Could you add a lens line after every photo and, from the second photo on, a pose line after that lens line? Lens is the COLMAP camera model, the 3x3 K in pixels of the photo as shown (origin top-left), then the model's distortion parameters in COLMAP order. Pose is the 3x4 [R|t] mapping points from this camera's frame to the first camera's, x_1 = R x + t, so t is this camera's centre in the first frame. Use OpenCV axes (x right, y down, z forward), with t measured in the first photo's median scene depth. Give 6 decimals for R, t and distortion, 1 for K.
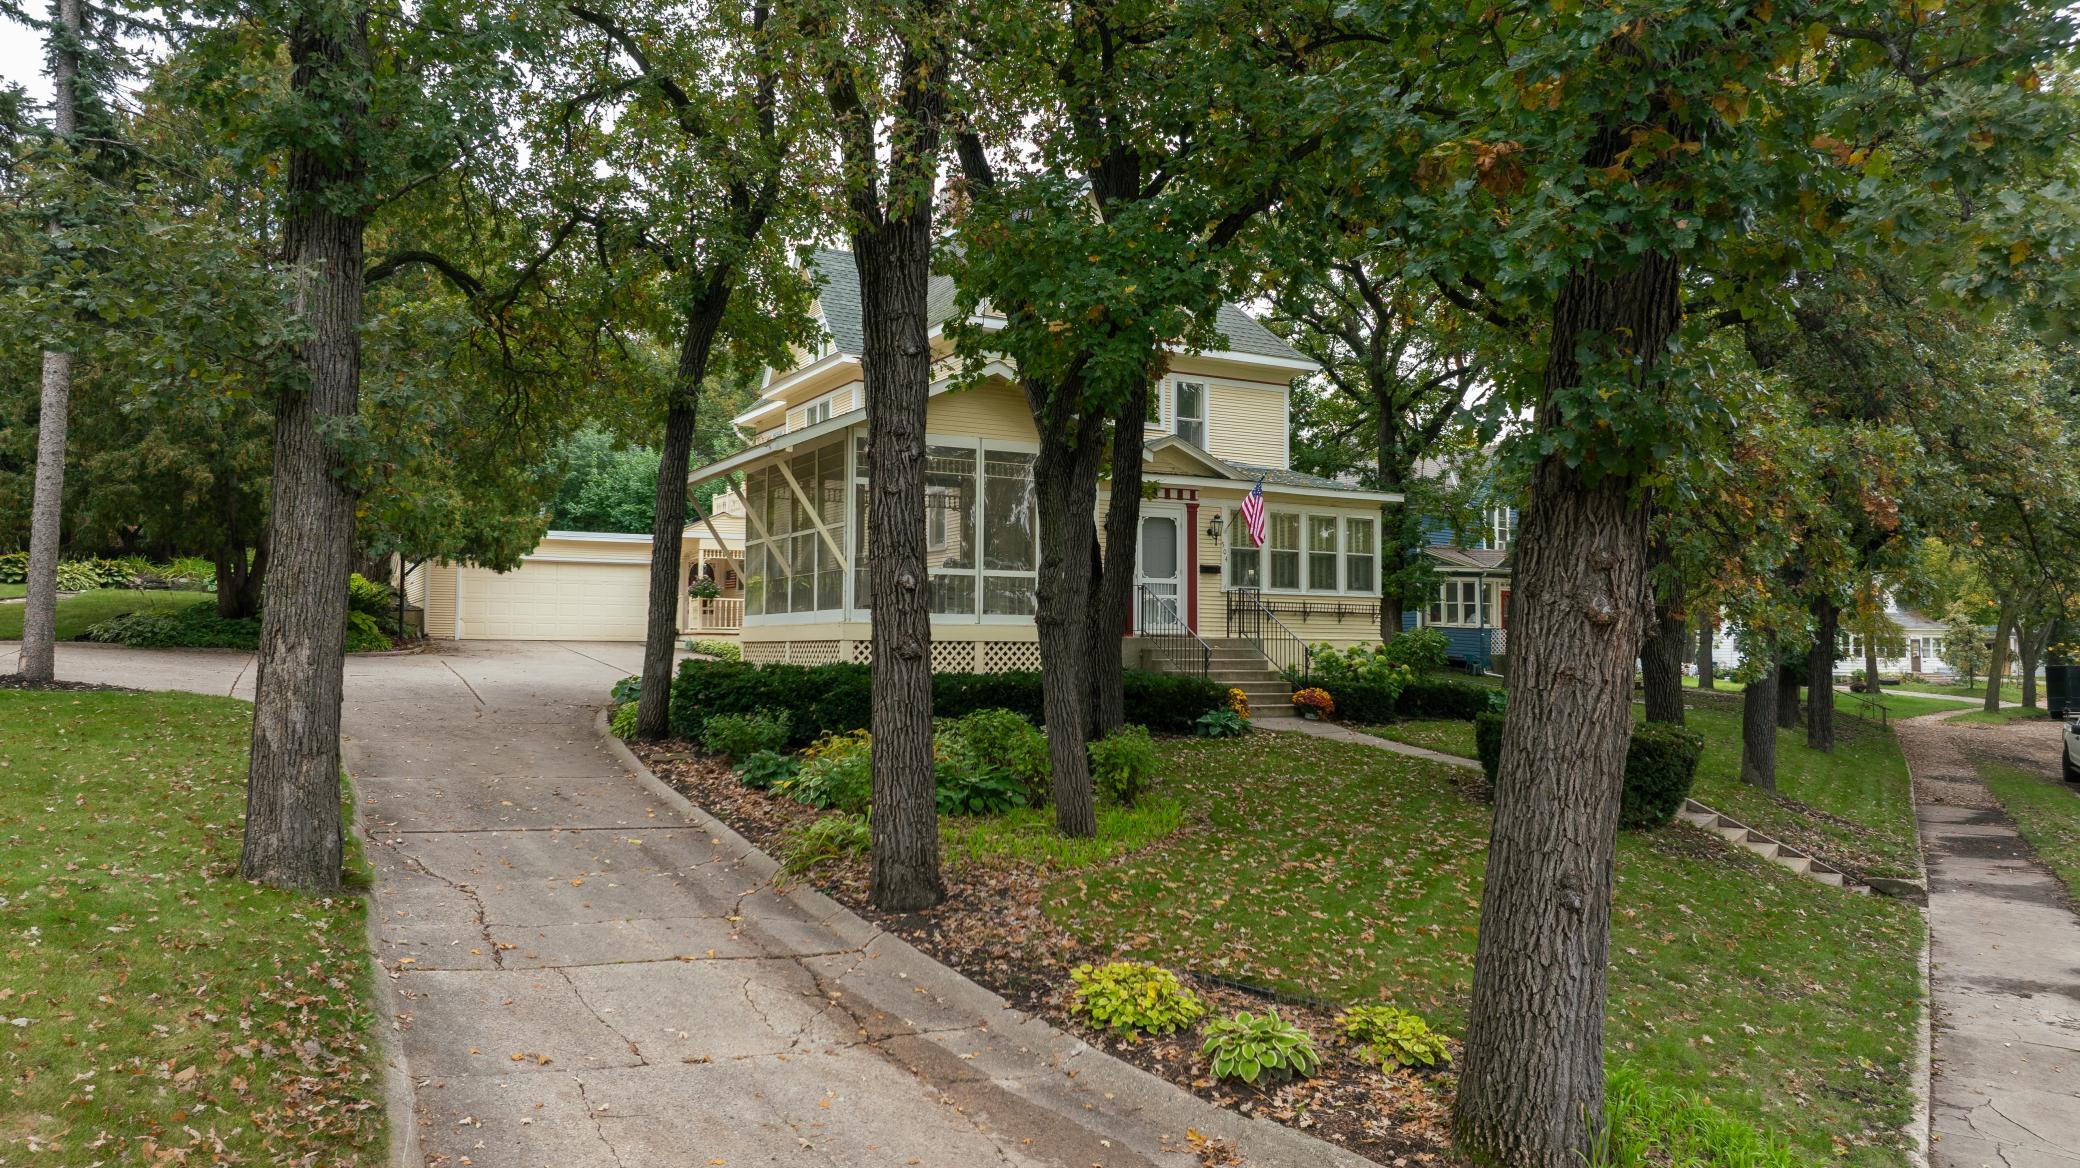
lens RADIAL K [[1443.3, 0, 1084.4], [0, 1443.3, 539.2], [0, 0, 1]] dist [-0.024531, 0.001720]
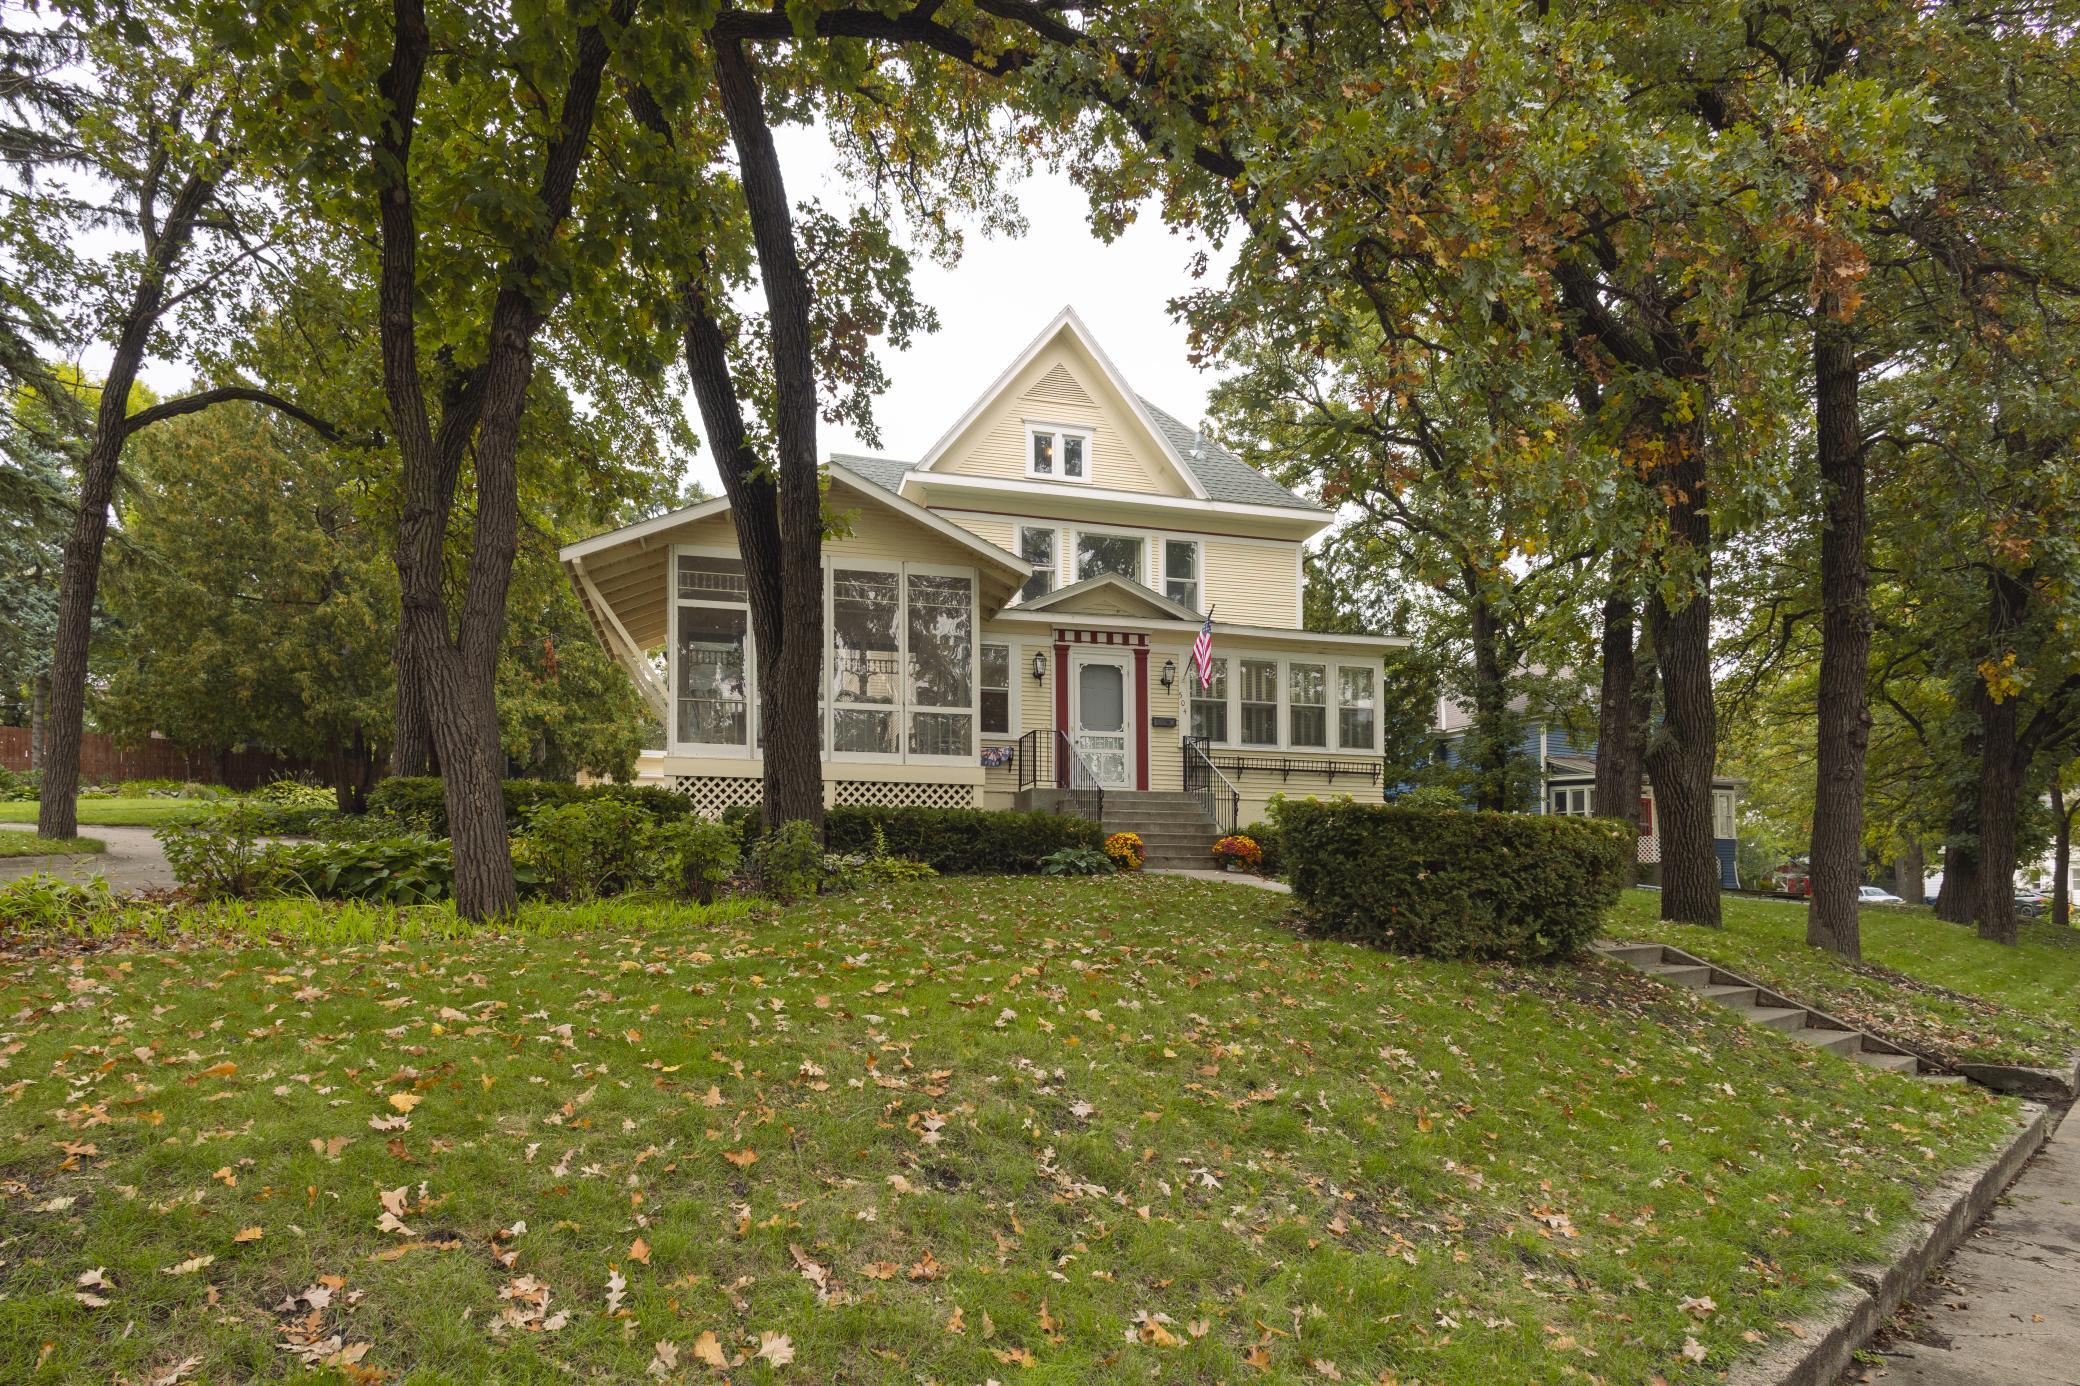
lens RADIAL K [[1139.4, 0, 1042.3], [0, 1139.4, 886.9], [0, 0, 1]] dist [0.001994, 0.000326]
pose [[0.964148, -0.010909, -0.265141, 0.202699], [0.025731, 0.998290, 0.052493, 0.085178], [0.264115, -0.057433, 0.962780, 0.283333]]
